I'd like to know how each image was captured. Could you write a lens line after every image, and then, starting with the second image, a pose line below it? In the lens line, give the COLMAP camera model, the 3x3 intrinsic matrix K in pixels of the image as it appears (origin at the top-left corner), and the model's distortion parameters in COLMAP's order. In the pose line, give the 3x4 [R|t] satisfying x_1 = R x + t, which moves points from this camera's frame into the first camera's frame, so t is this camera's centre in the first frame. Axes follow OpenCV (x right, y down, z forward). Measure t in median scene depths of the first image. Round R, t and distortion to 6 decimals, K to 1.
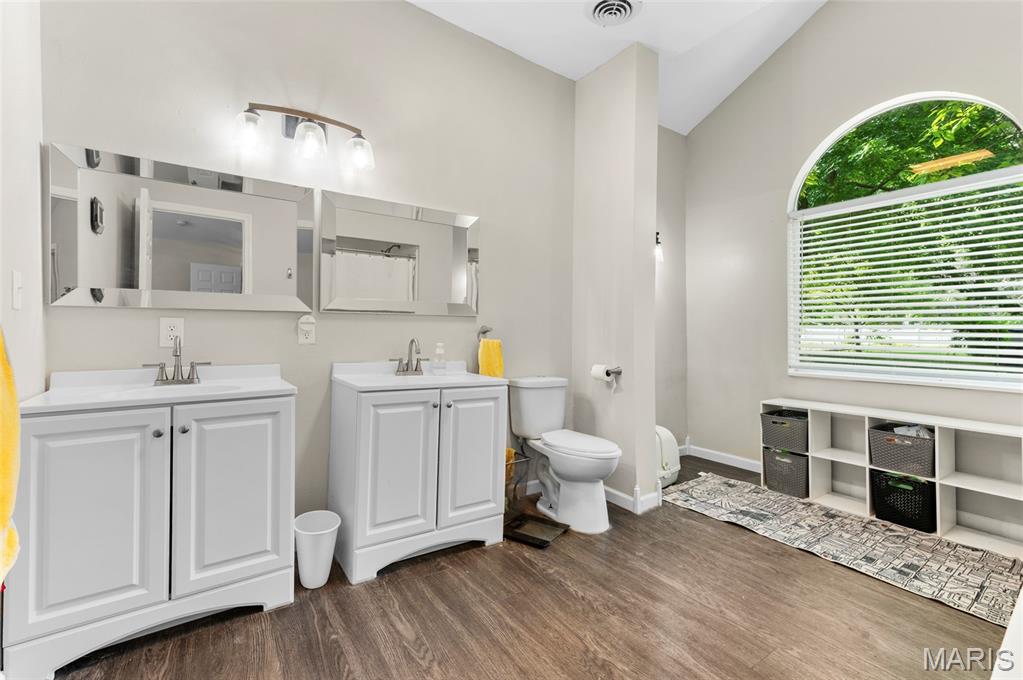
lens RADIAL K [[431.4, 0, 507.3], [0, 431.4, 333.2], [0, 0, 1]] dist [-0.000031, -0.008573]
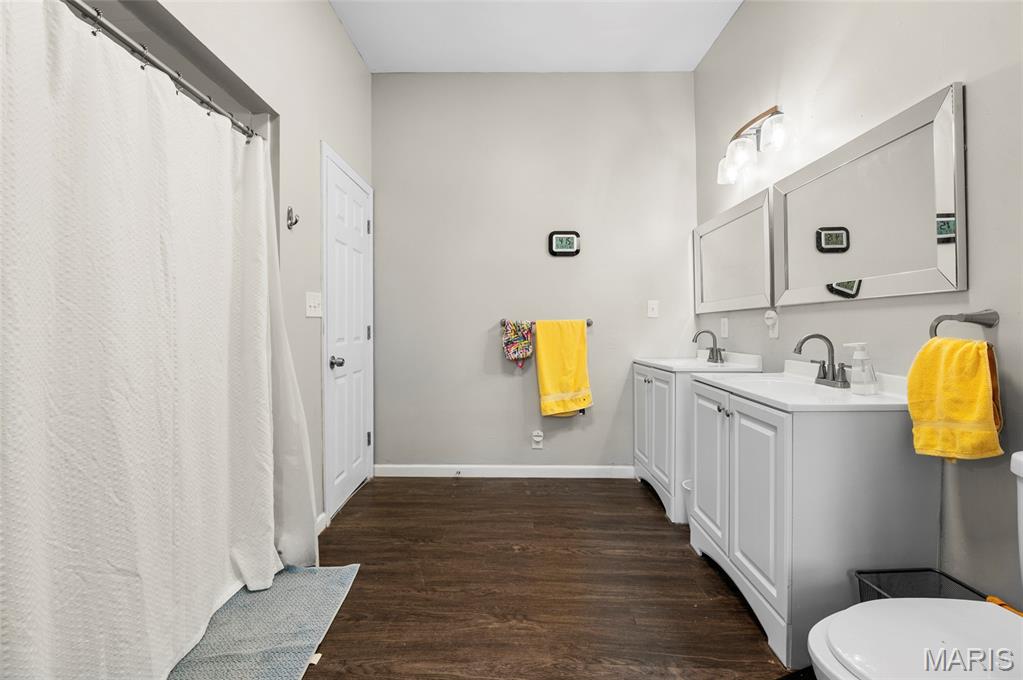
lens RADIAL K [[431.4, 0, 507.3], [0, 431.4, 333.2], [0, 0, 1]] dist [-0.000031, -0.008573]
pose [[-0.570636, 0.006113, -0.821180, 1.034626], [-0.002222, 0.999957, 0.008988, 0.003271], [0.821200, 0.006954, -0.570598, 1.477428]]
